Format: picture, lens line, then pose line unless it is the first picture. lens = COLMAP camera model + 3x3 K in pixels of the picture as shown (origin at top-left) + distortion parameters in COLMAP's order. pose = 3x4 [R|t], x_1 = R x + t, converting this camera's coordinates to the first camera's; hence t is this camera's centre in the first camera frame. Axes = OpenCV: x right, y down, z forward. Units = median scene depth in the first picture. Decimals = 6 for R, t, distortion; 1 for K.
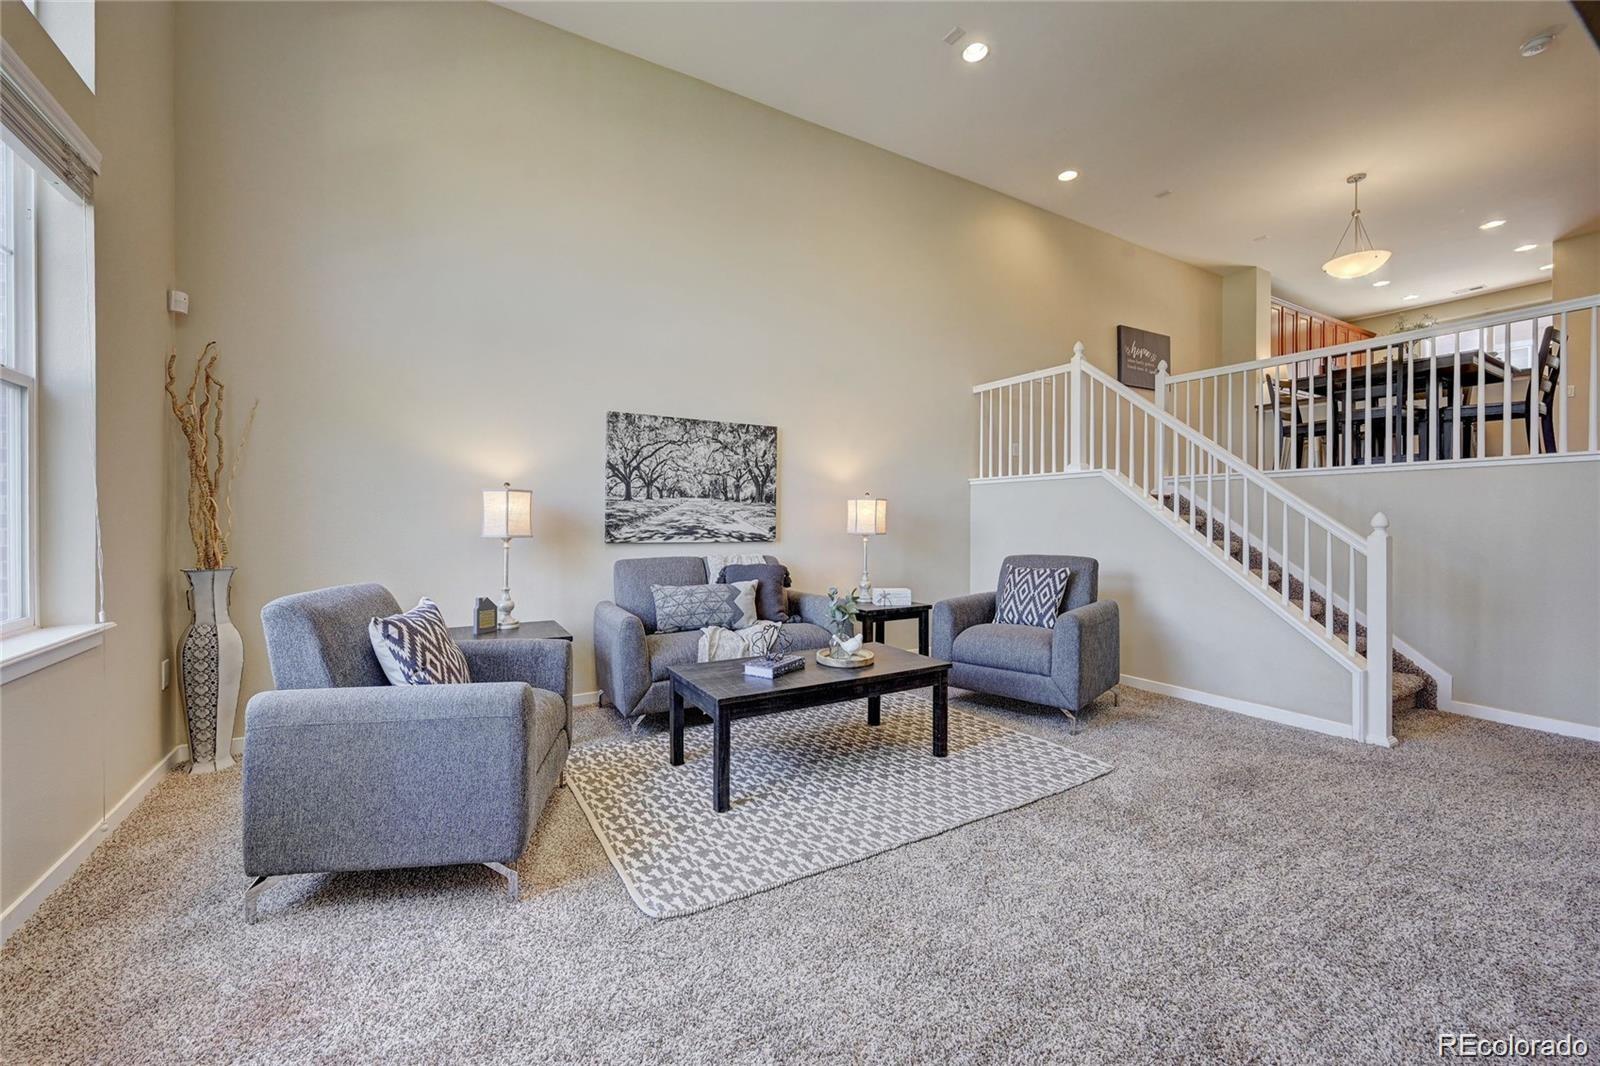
lens RADIAL K [[643.1, 0, 806.0], [0, 643.1, 525.5], [0, 0, 1]] dist [-0.001038, 0.000075]
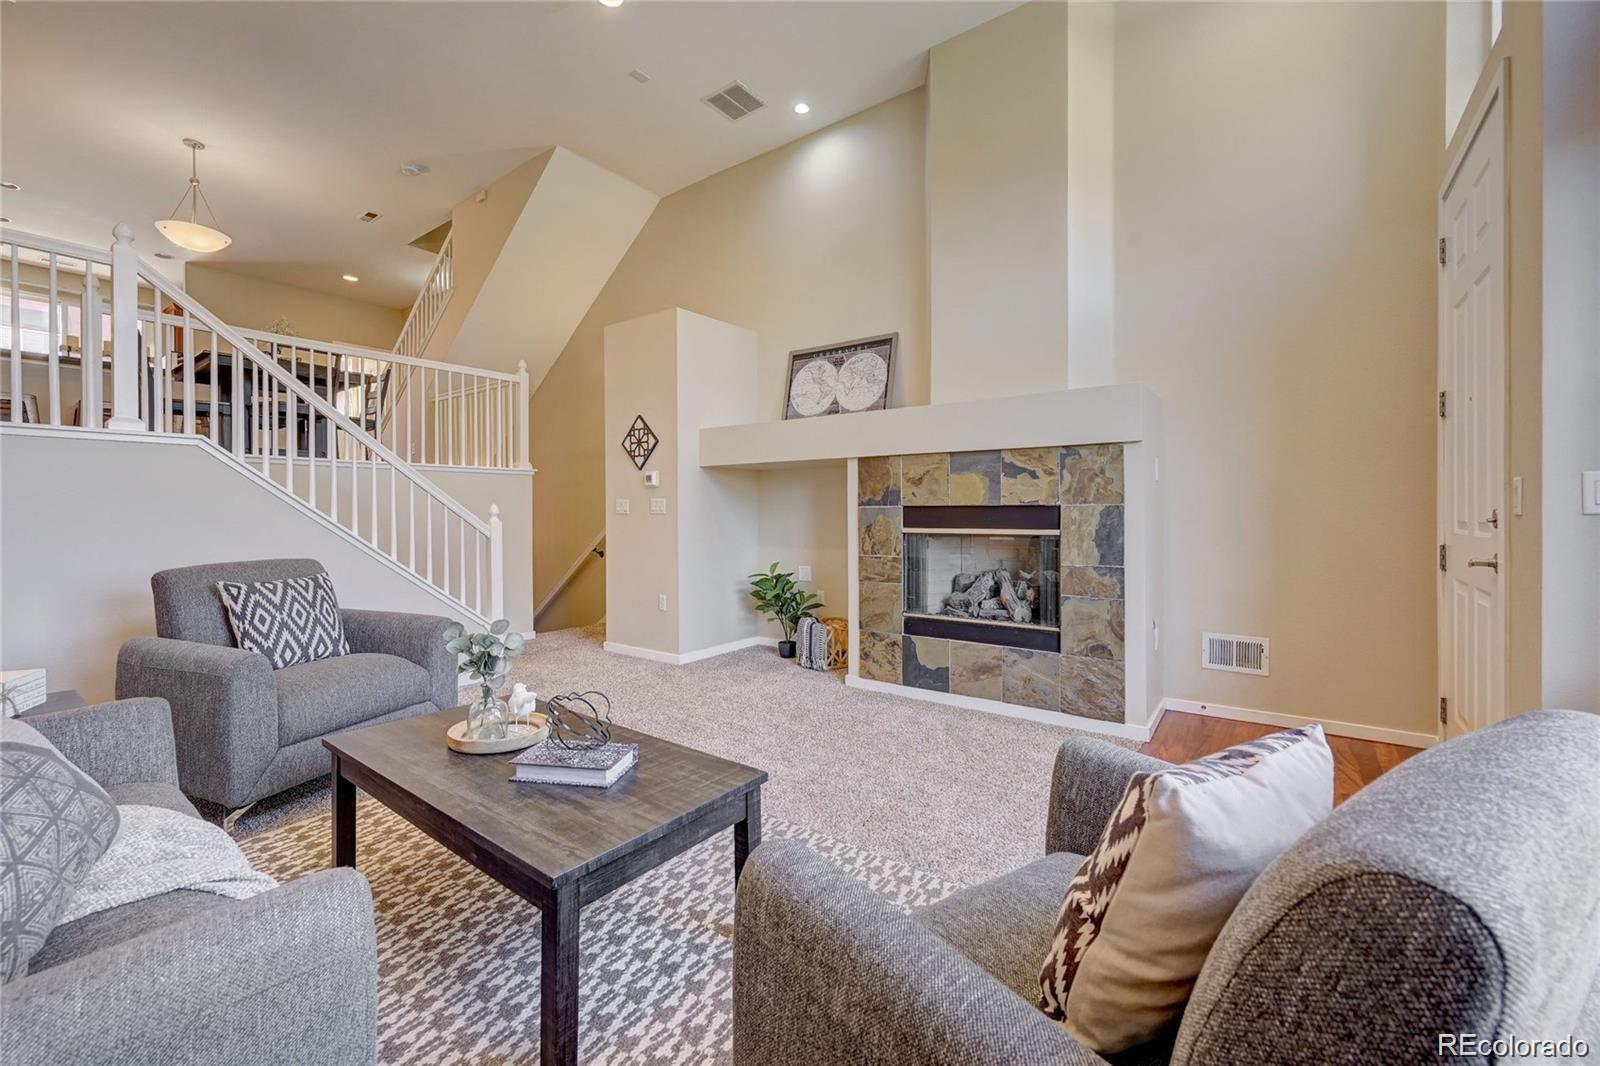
lens RADIAL K [[641.5, 0, 798.5], [0, 641.5, 515.6], [0, 0, 1]] dist [-0.001003, -0.000032]
pose [[-0.375036, -0.007221, 0.926982, -0.452177], [0.008691, 0.999898, 0.011305, -0.003734], [-0.926969, 0.012296, -0.374935, 0.714417]]
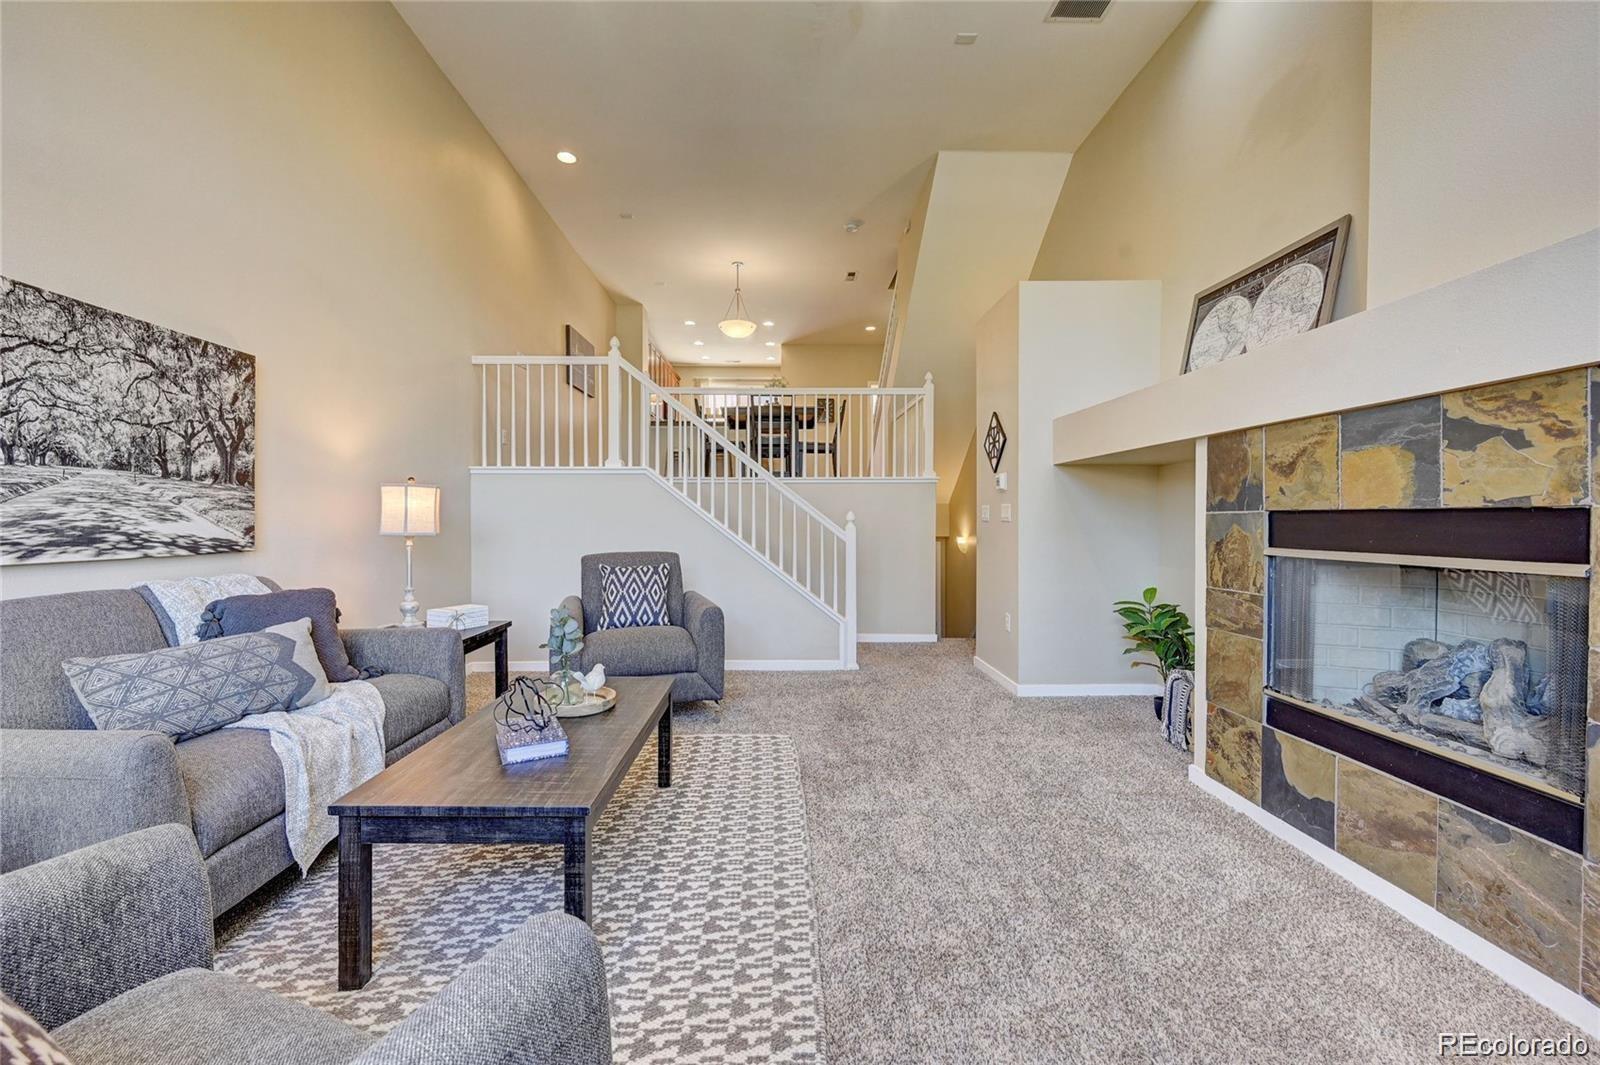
lens RADIAL K [[630.7, 0, 793.9], [0, 630.7, 527.7], [0, 0, 1]] dist [-0.000690, 0.000309]
pose [[0.496242, -0.013963, 0.868072, -0.327314], [0.006771, 0.999902, 0.012213, -0.000675], [-0.868158, -0.000183, 0.496288, 0.312116]]
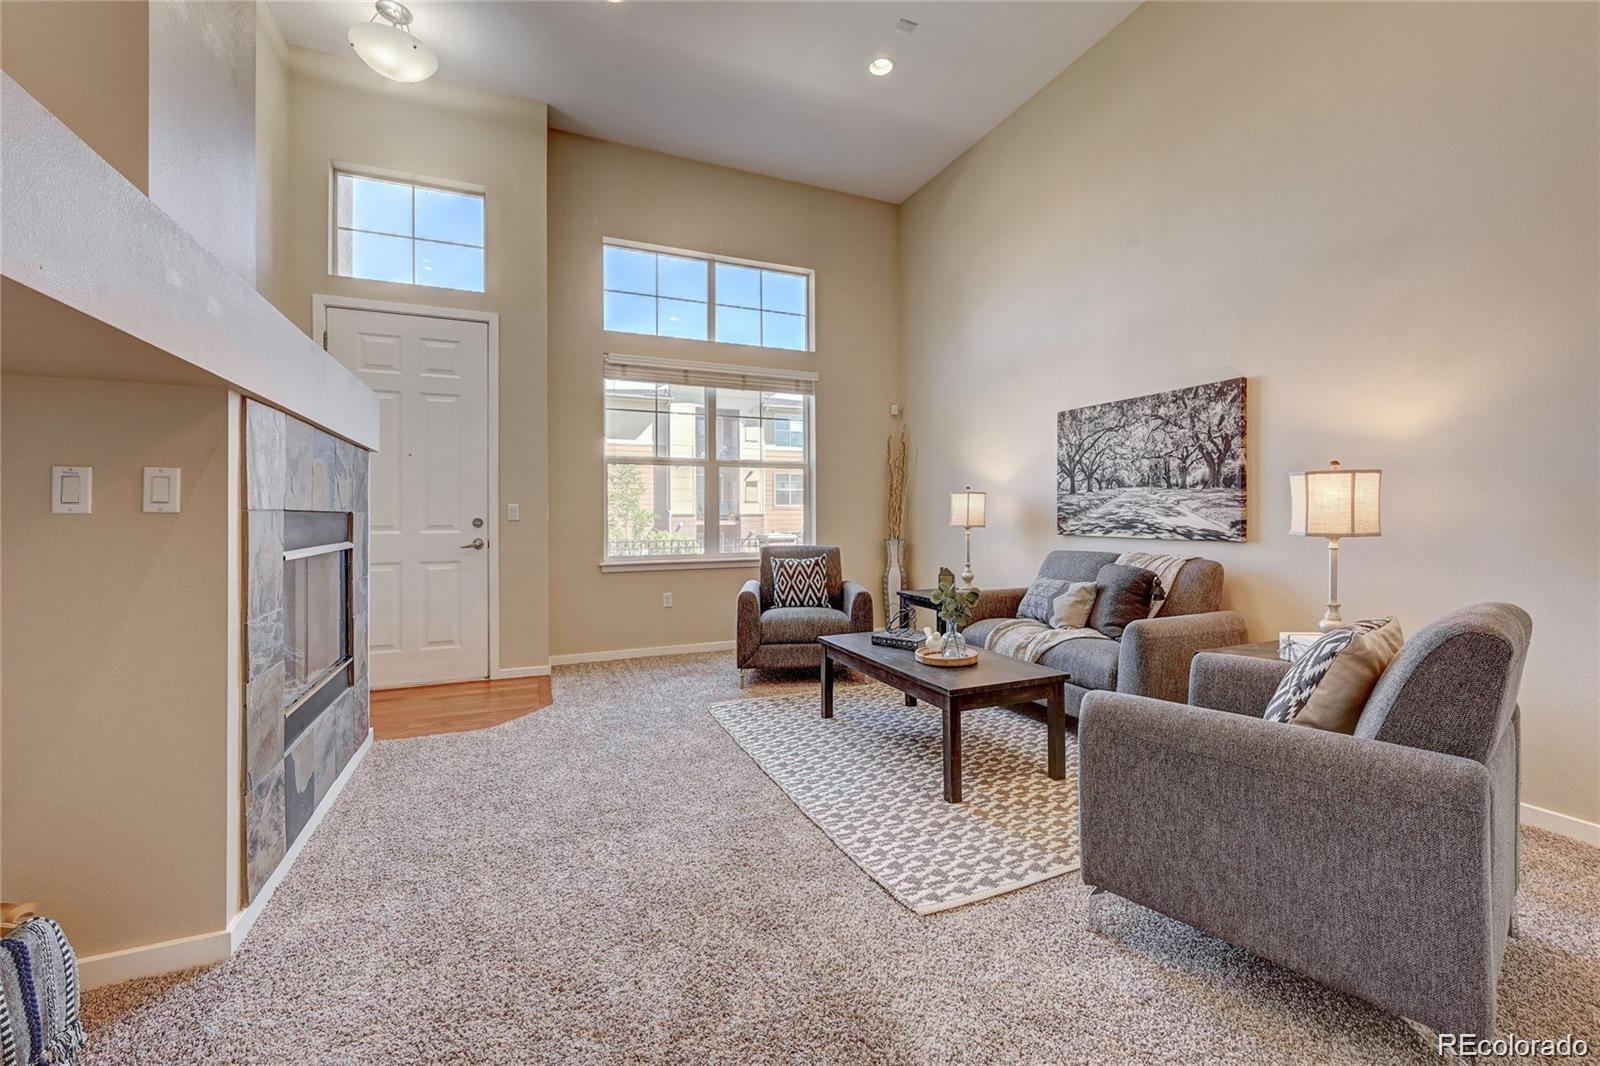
lens RADIAL K [[643.1, 0, 806.0], [0, 643.1, 525.5], [0, 0, 1]] dist [-0.001038, 0.000075]
pose [[-0.127111, 0.014417, -0.991784, 0.764596], [0.000170, 0.999895, 0.014513, -0.003571], [0.991889, 0.001676, -0.127100, 0.672831]]
